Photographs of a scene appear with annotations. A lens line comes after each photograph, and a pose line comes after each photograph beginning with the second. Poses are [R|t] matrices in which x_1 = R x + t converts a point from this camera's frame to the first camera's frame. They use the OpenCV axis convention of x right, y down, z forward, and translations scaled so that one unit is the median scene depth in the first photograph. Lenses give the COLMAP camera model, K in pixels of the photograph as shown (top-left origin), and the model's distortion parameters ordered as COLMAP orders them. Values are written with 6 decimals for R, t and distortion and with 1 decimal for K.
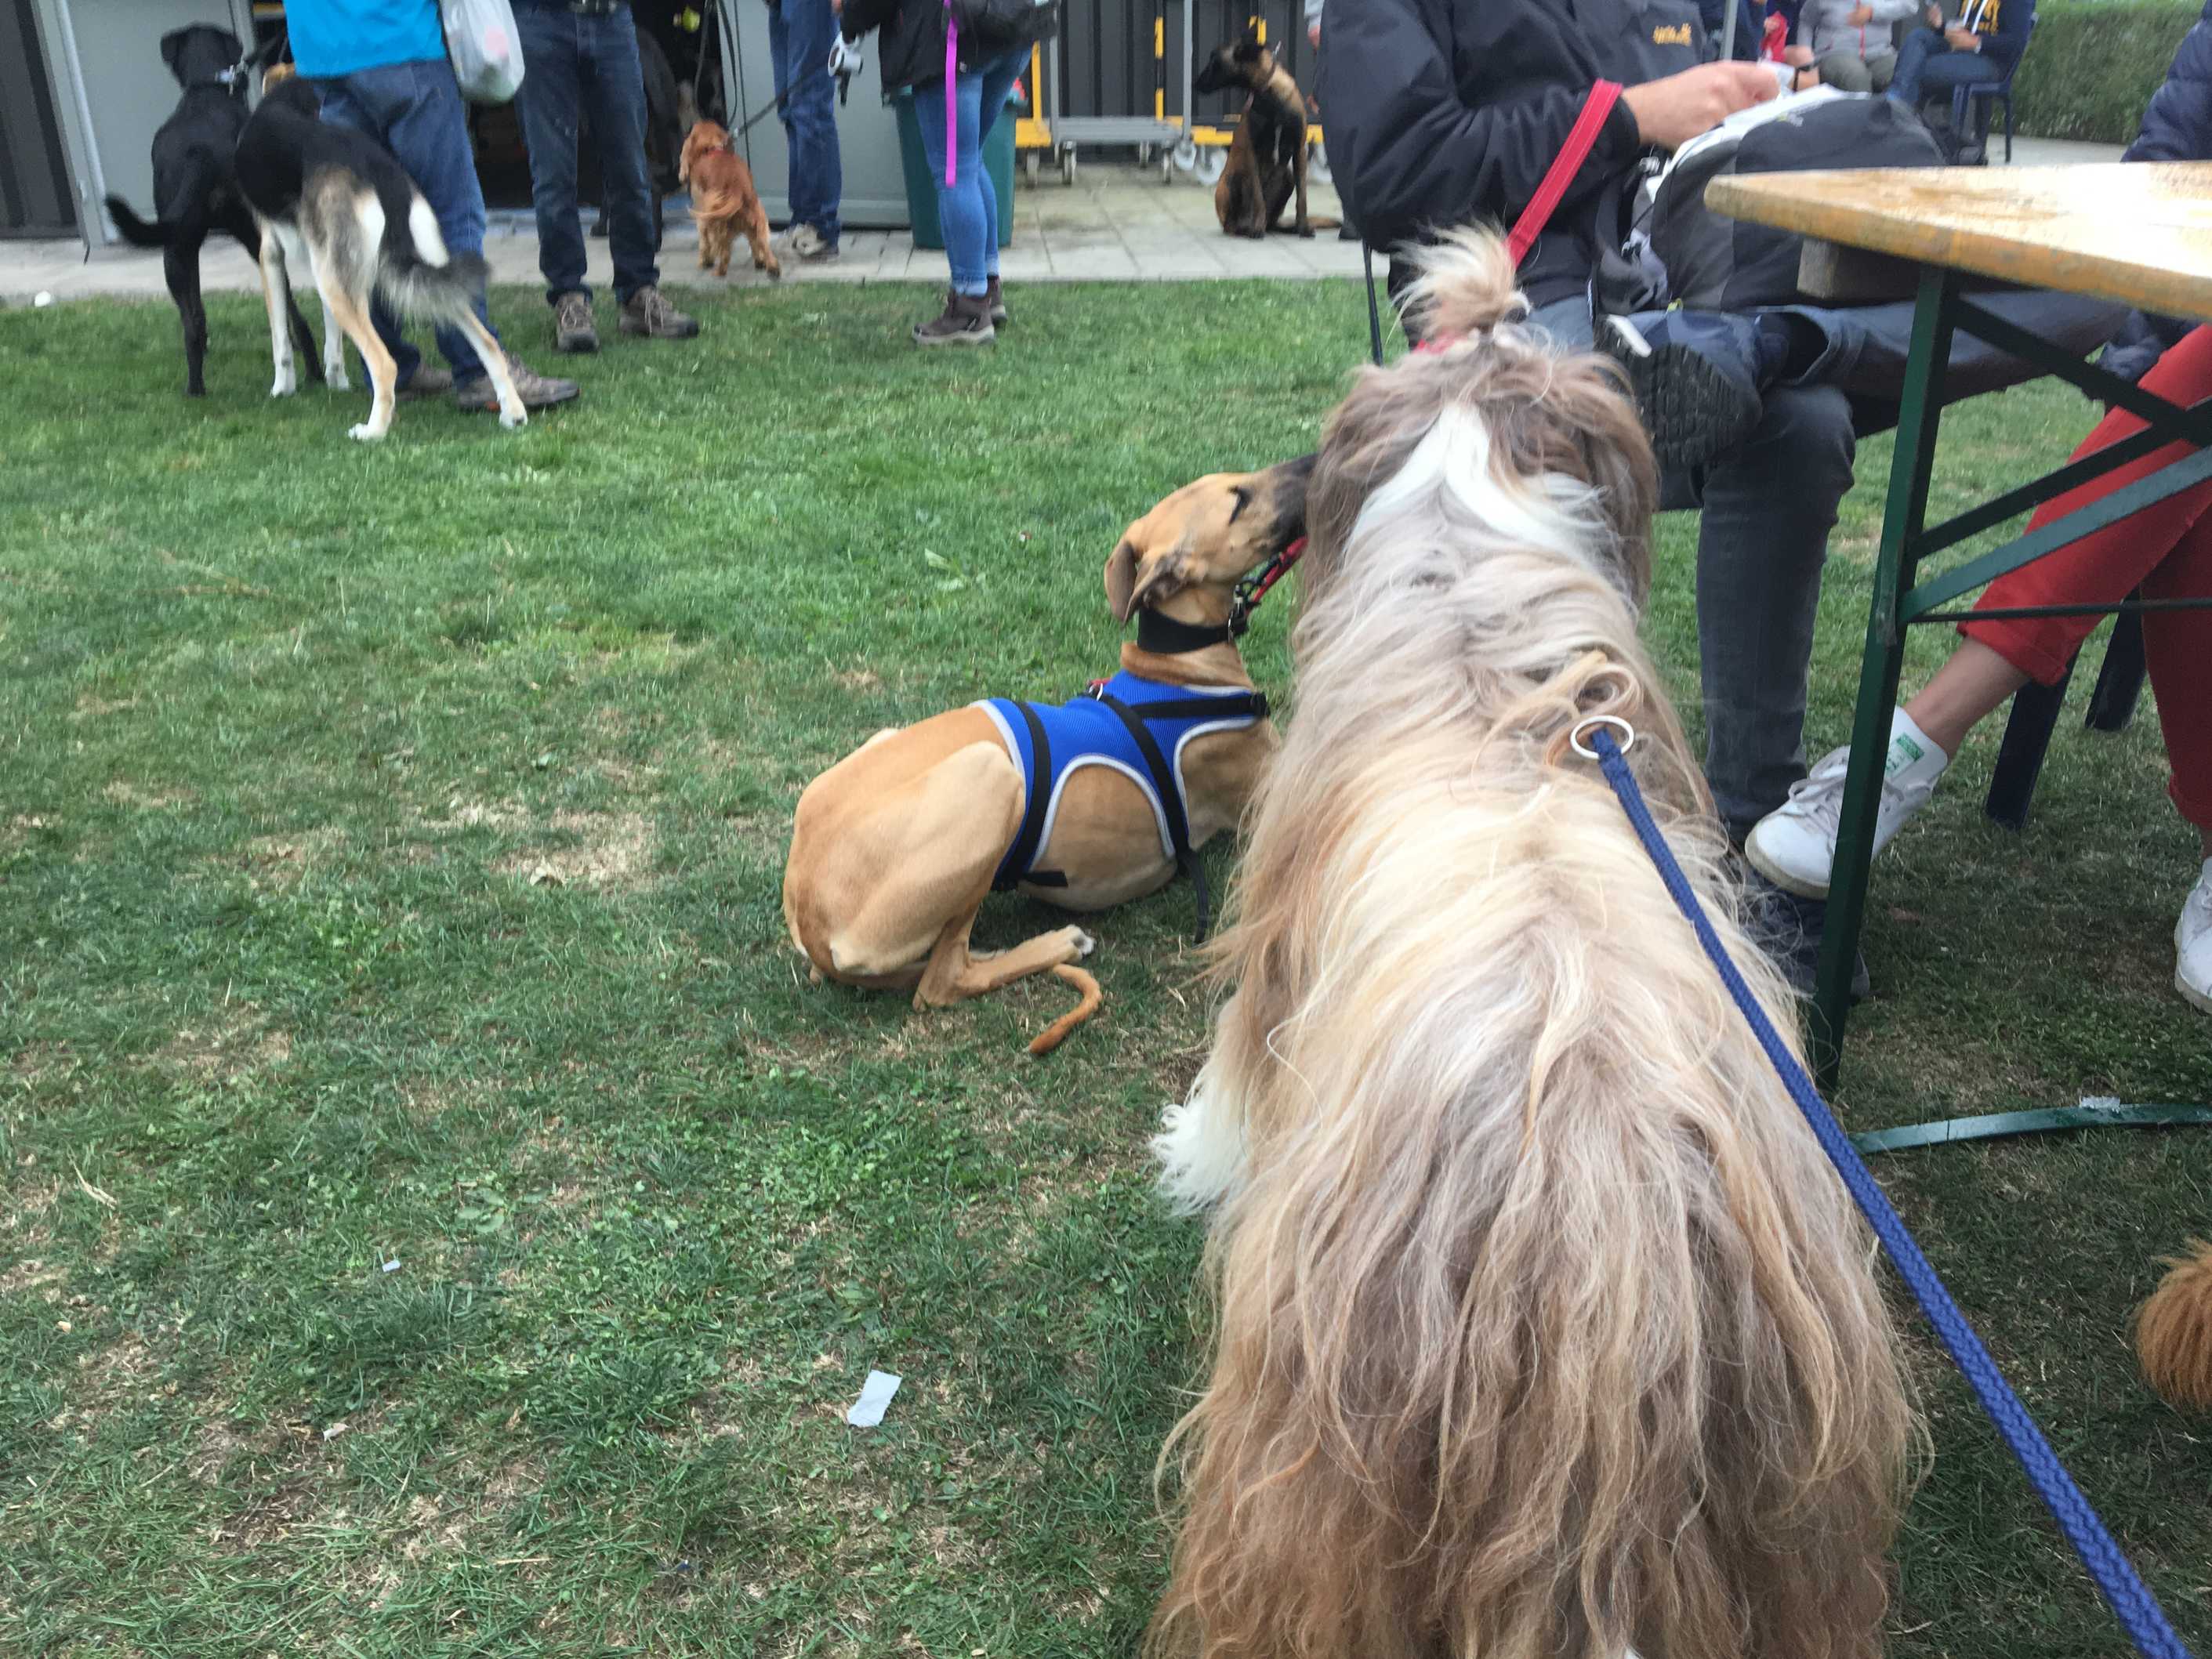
lens RADIAL K [[1844.3, 0, 1076.5], [0, 1844.3, 827.4], [0, 0, 1]] dist [0.096946, -0.146227]
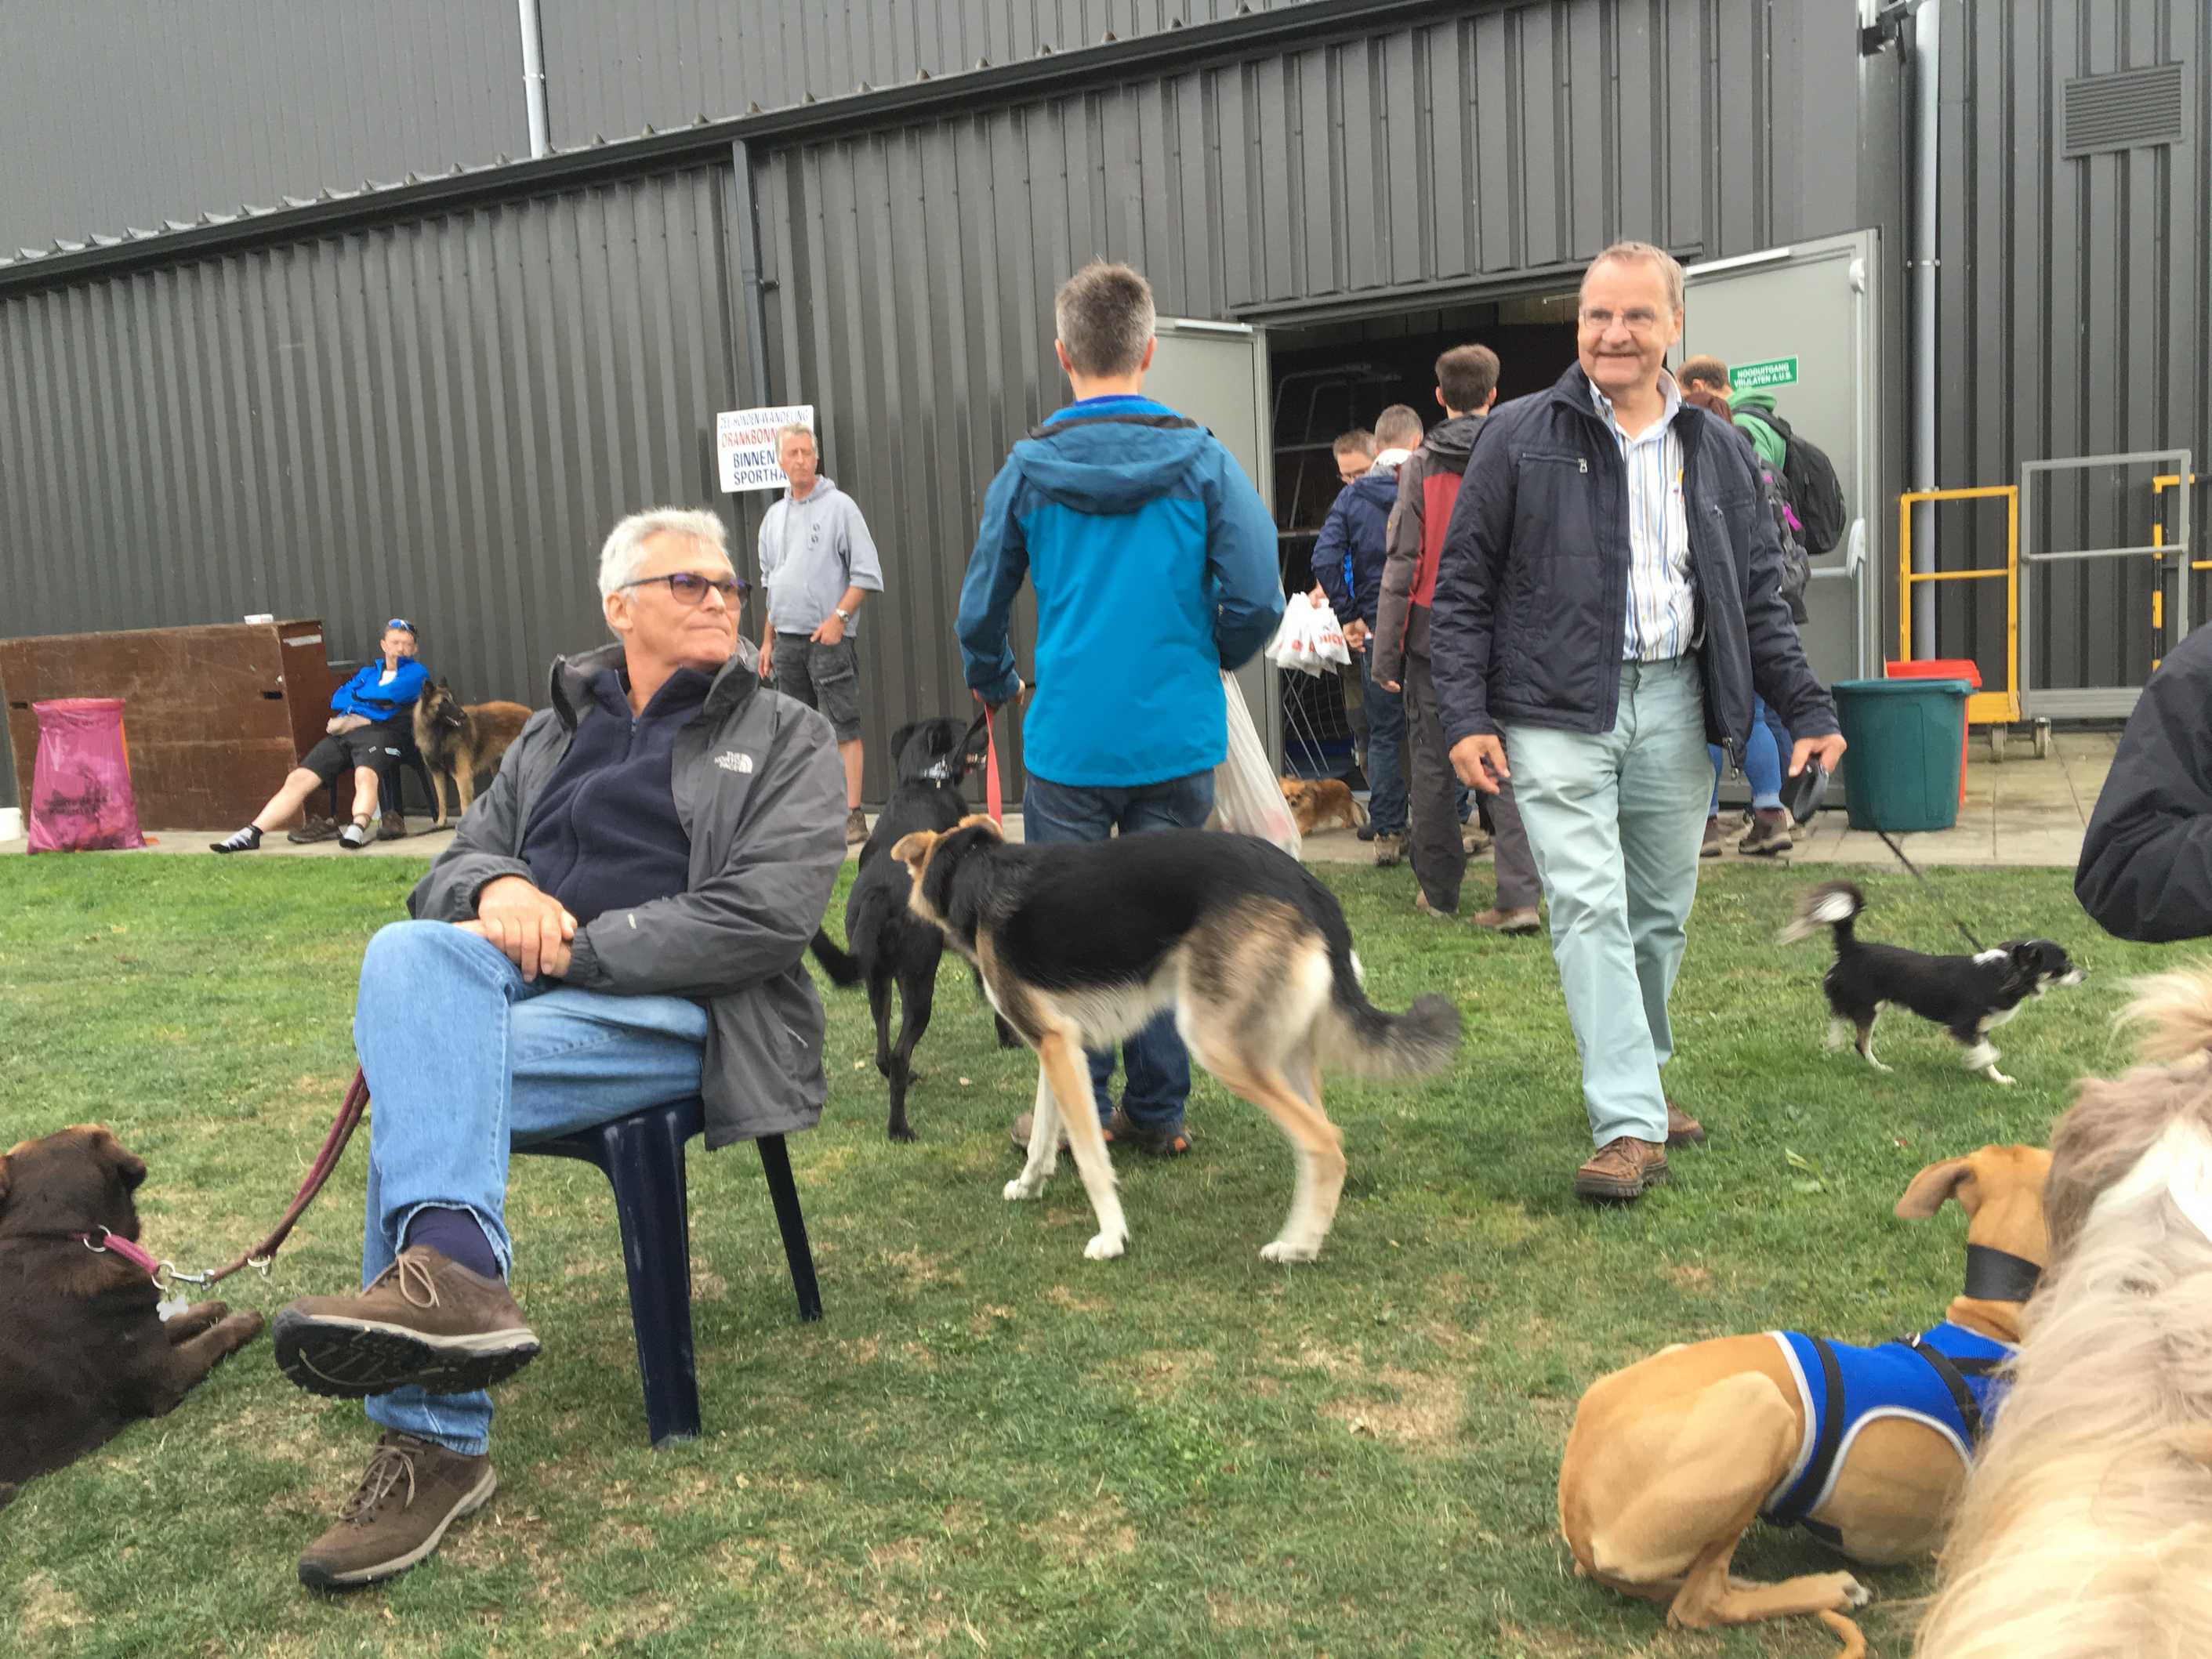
lens RADIAL K [[1861.0, 0, 1109.4], [0, 1861.0, 817.7], [0, 0, 1]] dist [0.070904, -0.082318]
pose [[0.882405, 0.015052, -0.470250, 0.119754], [-0.144893, 0.959606, -0.241170, -0.034236], [0.447625, 0.280945, 0.848942, -0.160528]]
